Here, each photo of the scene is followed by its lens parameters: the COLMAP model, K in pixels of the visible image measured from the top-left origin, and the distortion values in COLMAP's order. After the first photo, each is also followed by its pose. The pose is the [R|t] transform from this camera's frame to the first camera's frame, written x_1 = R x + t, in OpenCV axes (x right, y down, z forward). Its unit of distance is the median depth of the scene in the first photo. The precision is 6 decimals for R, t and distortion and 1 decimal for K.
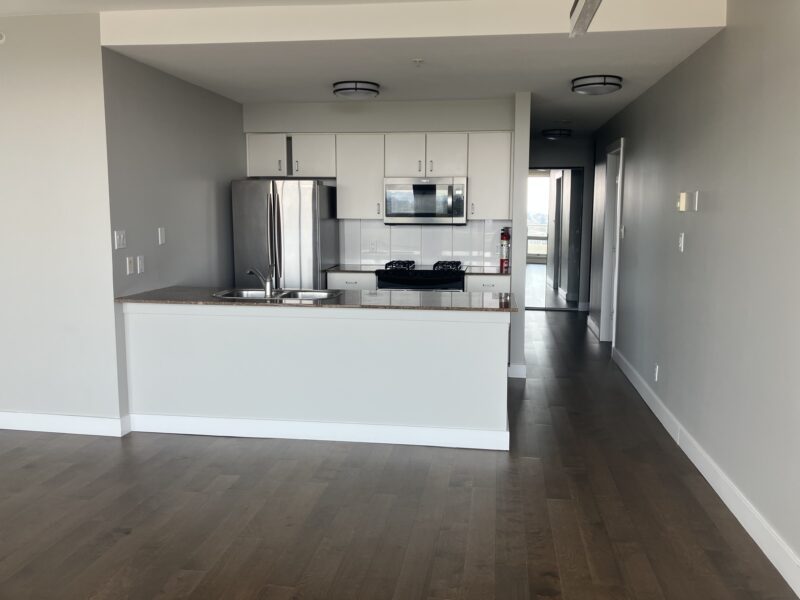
lens RADIAL K [[639.7, 0, 400.0], [0, 639.7, 300.0], [0, 0, 1]] dist [0.068423, -0.067104]
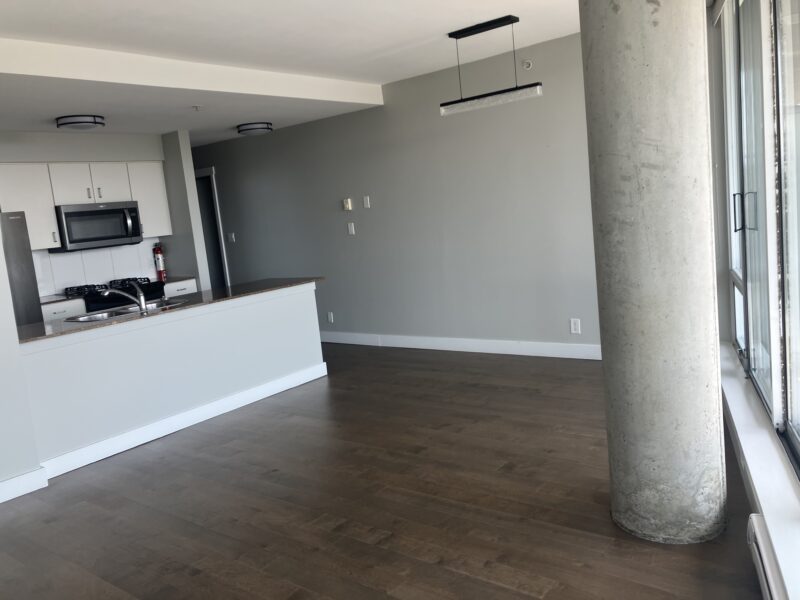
lens RADIAL K [[650.2, 0, 400.0], [0, 650.2, 300.0], [0, 0, 1]] dist [0.000950, -0.110139]
pose [[0.490354, -0.173006, 0.854179, -0.823842], [0.218011, 0.973288, 0.071978, -0.002874], [-0.843815, 0.150926, 0.514973, 0.055165]]
